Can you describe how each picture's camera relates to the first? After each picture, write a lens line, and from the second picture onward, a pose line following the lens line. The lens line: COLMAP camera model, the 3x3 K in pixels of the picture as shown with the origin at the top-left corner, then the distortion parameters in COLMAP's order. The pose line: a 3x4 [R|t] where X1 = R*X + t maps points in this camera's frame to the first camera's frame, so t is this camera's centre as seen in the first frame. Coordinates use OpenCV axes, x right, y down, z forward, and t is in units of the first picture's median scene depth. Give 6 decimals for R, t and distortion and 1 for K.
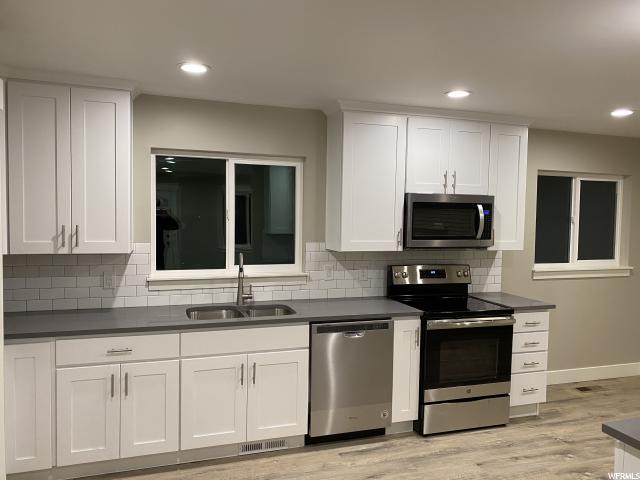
lens RADIAL K [[490.1, 0, 320.0], [0, 490.1, 240.0], [0, 0, 1]] dist [0.062618, -0.068823]
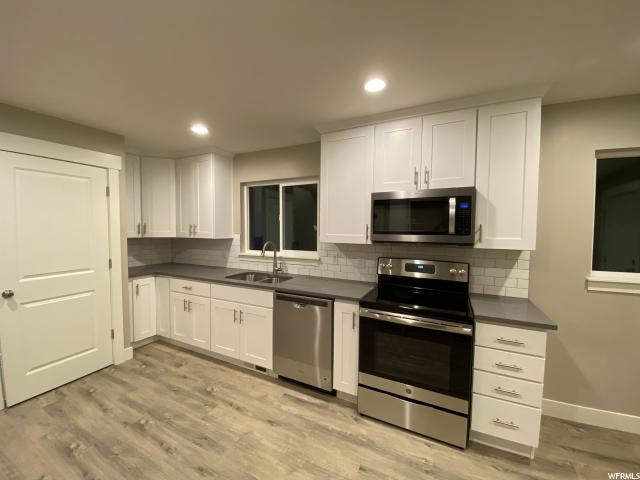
lens RADIAL K [[260.0, 0, 320.0], [0, 260.0, 240.0], [0, 0, 1]] dist [0.031739, -0.024898]
pose [[0.704285, 0.021202, -0.709601, 0.541342], [-0.033727, 0.999425, -0.003613, 0.019803], [0.709116, 0.026478, 0.704595, 0.515632]]
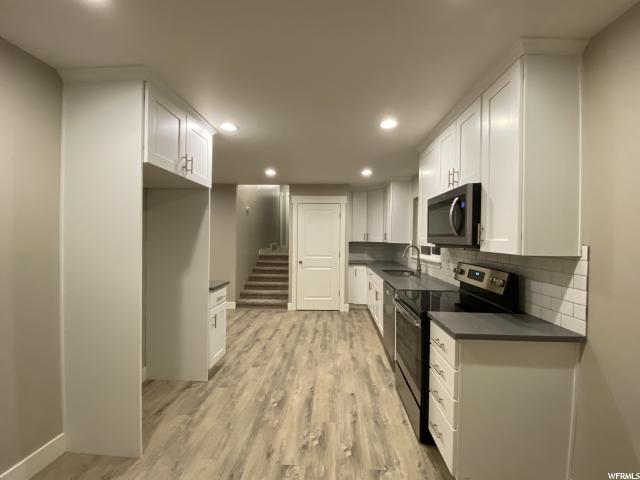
lens RADIAL K [[268.1, 0, 320.0], [0, 268.1, 240.0], [0, 0, 1]] dist [-0.000787, -0.000191]
pose [[-0.365814, -0.013466, -0.930591, 0.939319], [-0.068453, 0.997576, 0.012474, 0.017282], [0.928167, 0.068265, -0.365849, 1.031002]]
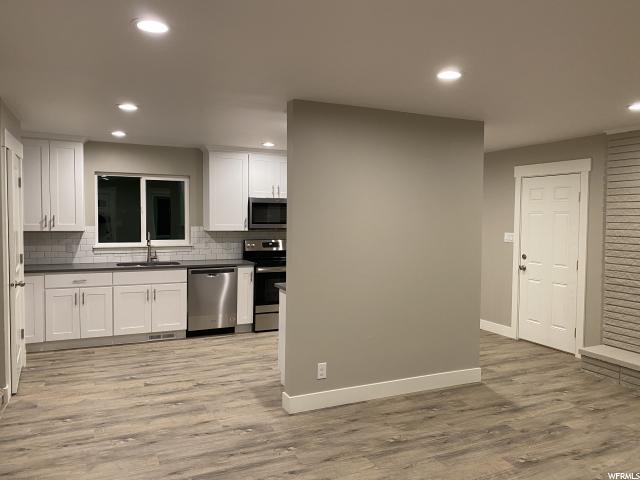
lens RADIAL K [[490.1, 0, 320.0], [0, 490.1, 240.0], [0, 0, 1]] dist [0.062618, -0.068823]
pose [[0.994147, -0.011956, 0.107372, 0.249428], [0.012330, 0.999920, -0.002818, 0.067293], [-0.107330, 0.004125, 0.994215, -0.794872]]
